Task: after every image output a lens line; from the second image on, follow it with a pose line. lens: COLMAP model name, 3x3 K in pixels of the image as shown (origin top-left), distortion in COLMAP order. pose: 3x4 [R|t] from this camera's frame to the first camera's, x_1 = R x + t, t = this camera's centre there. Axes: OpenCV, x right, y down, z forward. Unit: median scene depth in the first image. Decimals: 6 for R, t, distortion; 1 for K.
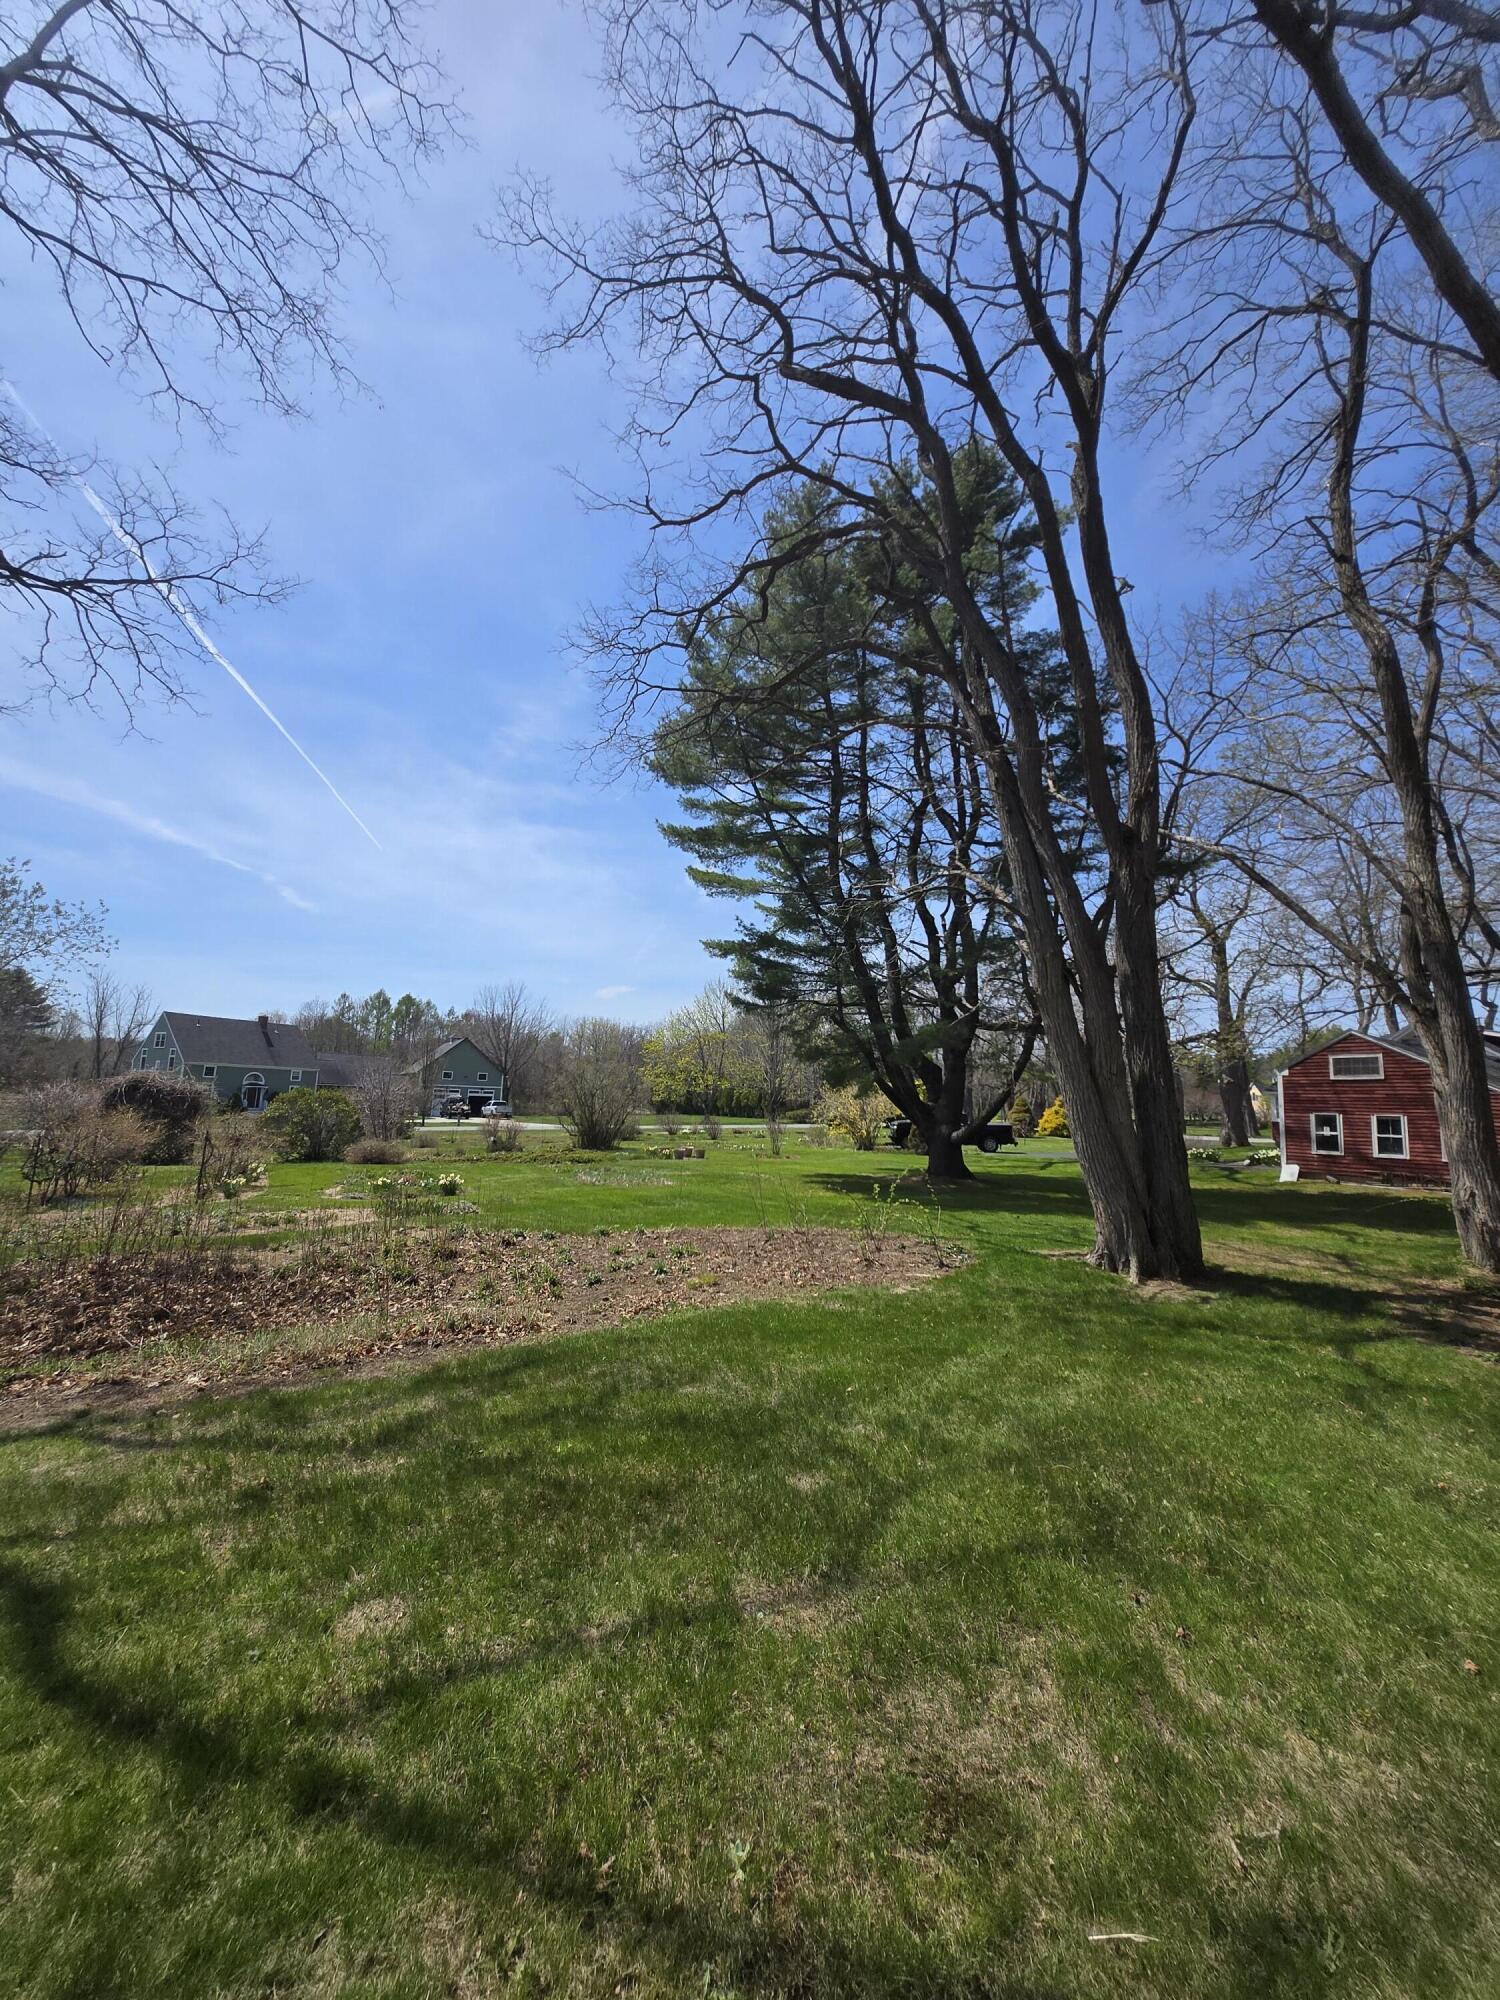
lens RADIAL K [[785.9, 0, 764.1], [0, 785.9, 998.7], [0, 0, 1]] dist [-0.000423, 0.000173]
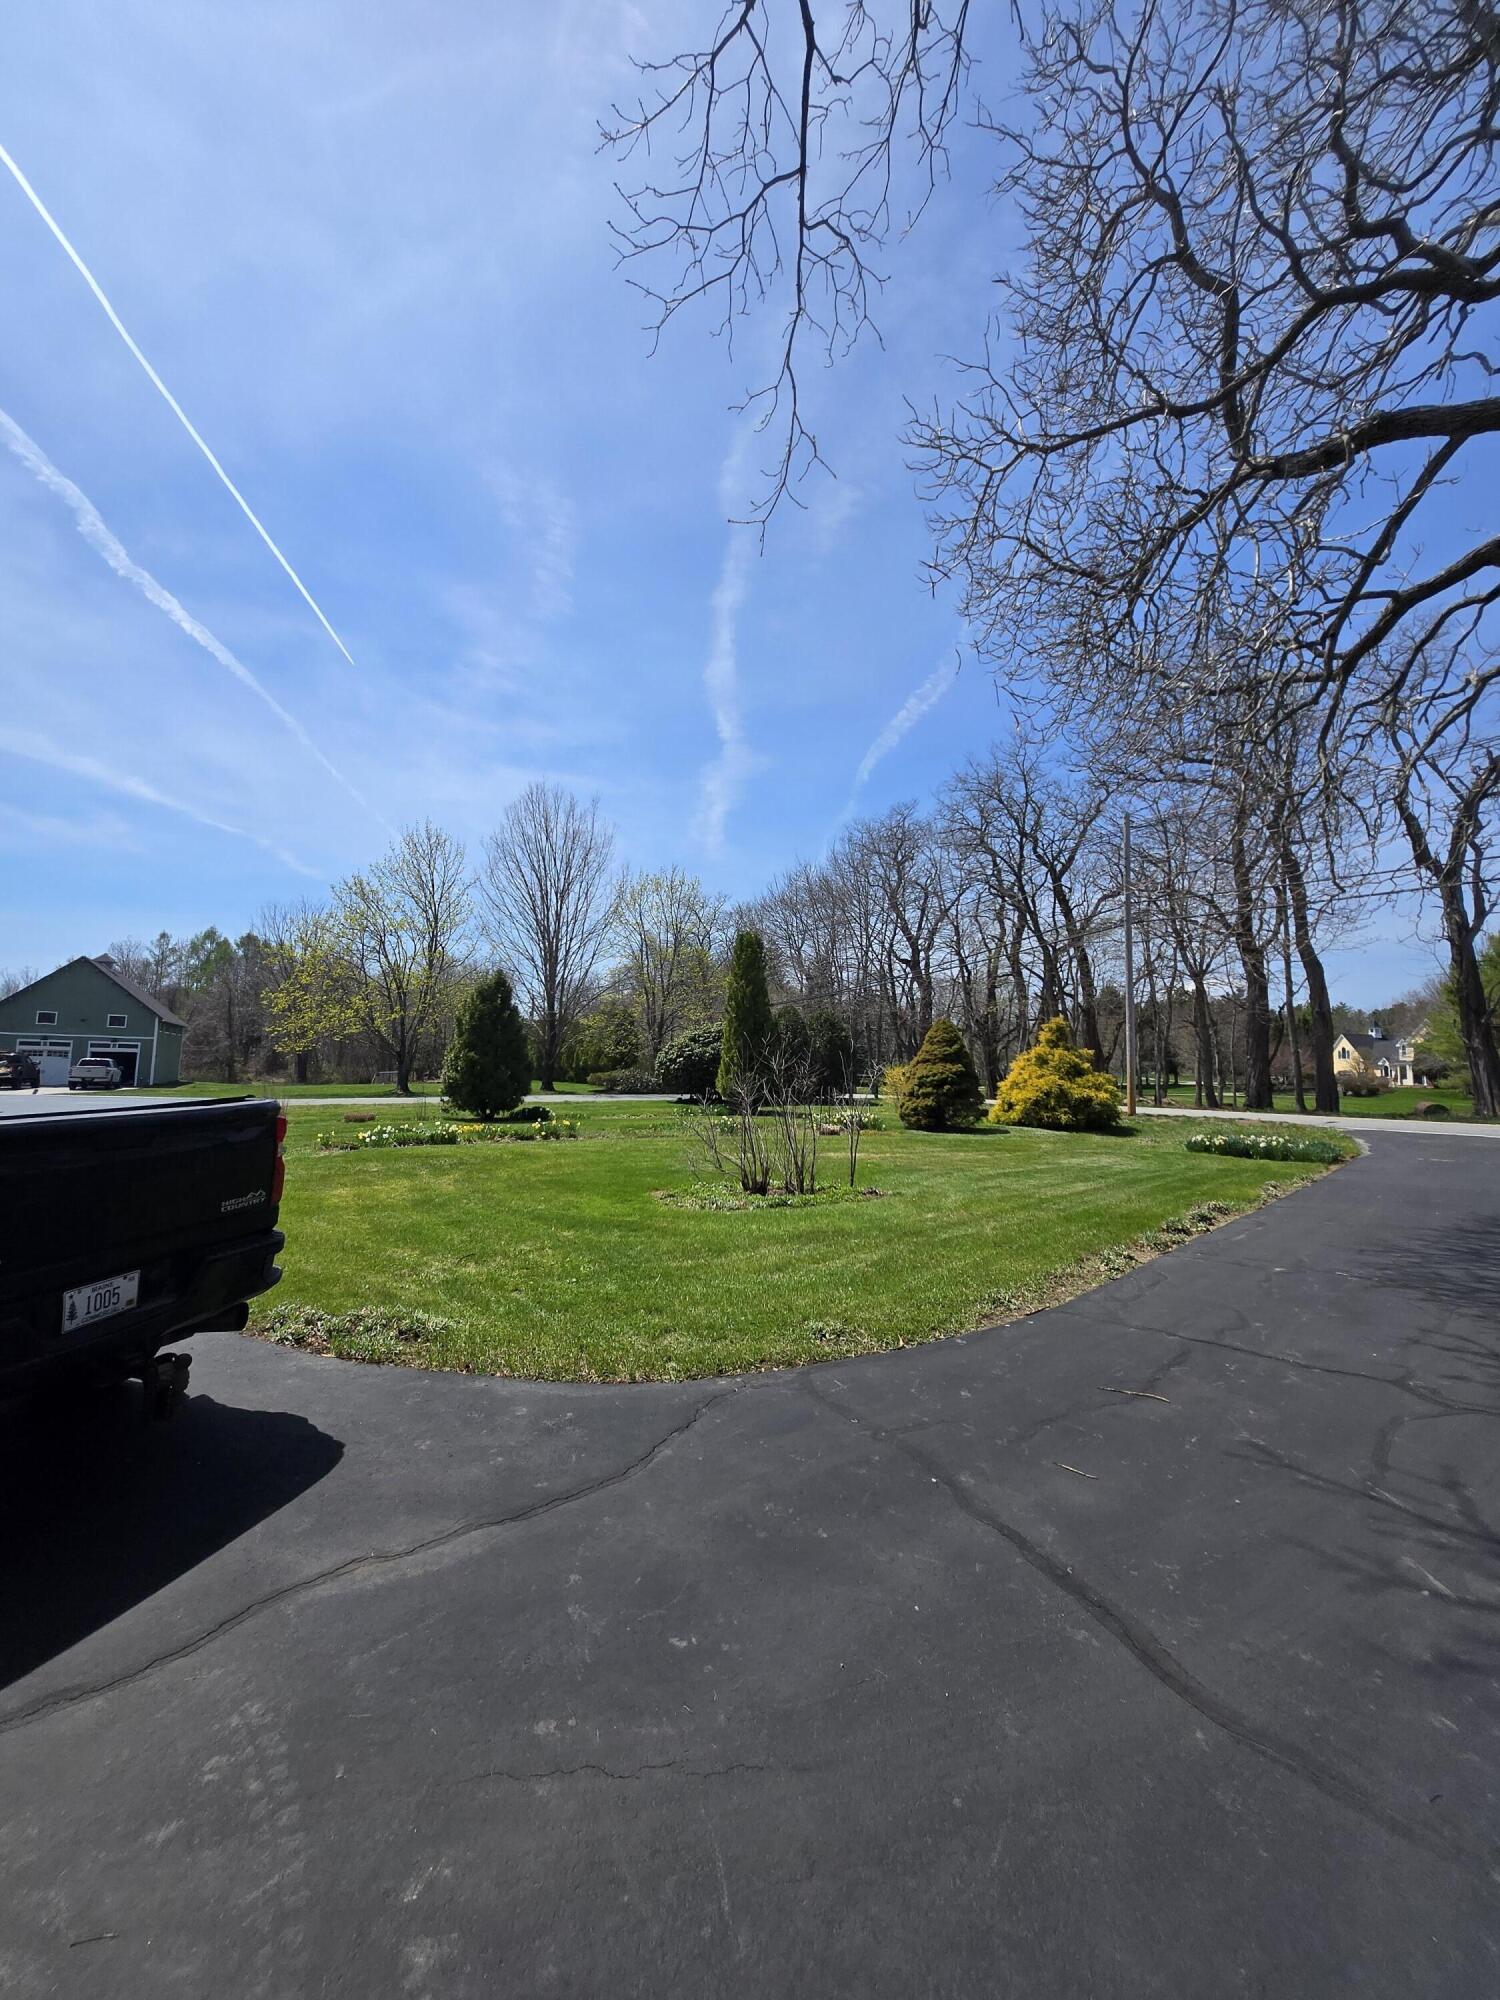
lens RADIAL K [[785.9, 0, 757.0], [0, 785.9, 993.9], [0, 0, 1]] dist [-0.000423, 0.000173]
pose [[0.996201, -0.017103, -0.085388, 0.100275], [0.019565, 0.999414, 0.028081, 0.035756], [0.084858, -0.029645, 0.995952, 0.214776]]
